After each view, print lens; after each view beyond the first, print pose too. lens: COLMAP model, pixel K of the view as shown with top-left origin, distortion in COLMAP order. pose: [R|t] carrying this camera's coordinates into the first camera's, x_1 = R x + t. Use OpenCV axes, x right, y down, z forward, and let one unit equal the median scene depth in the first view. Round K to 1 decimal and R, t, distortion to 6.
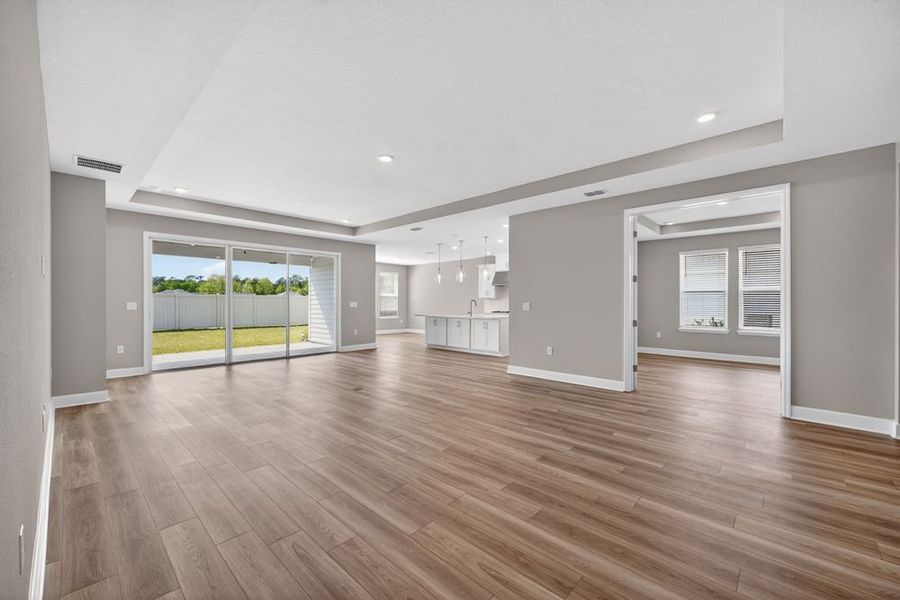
lens RADIAL K [[359.1, 0, 448.4], [0, 359.1, 301.8], [0, 0, 1]] dist [-0.003024, -0.000443]
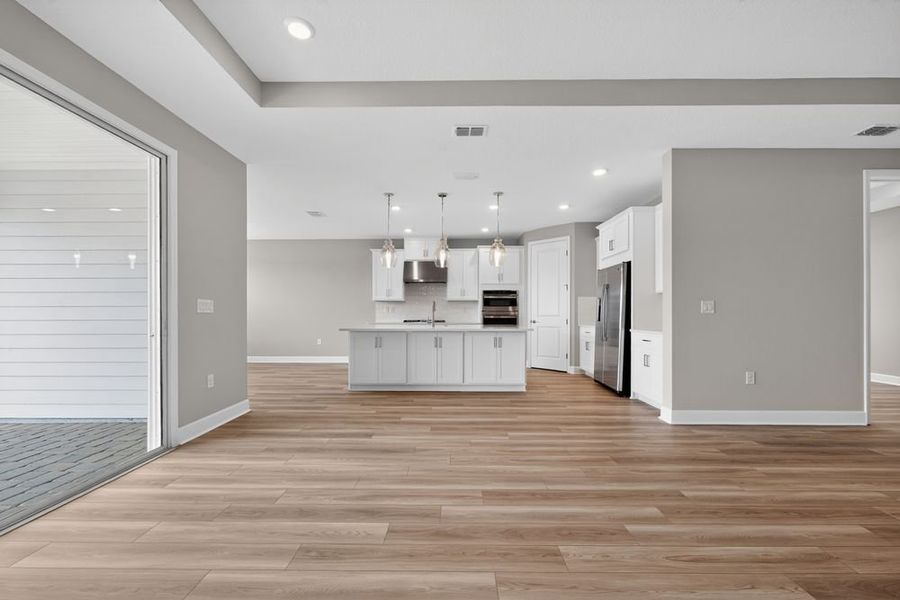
lens RADIAL K [[362.5, 0, 449.9], [0, 362.5, 308.5], [0, 0, 1]] dist [-0.000714, -0.000387]
pose [[0.737517, 0.007307, 0.675289, -0.506348], [0.000271, 0.999938, -0.011116, 0.023104], [-0.675329, 0.008381, 0.737469, 0.860027]]
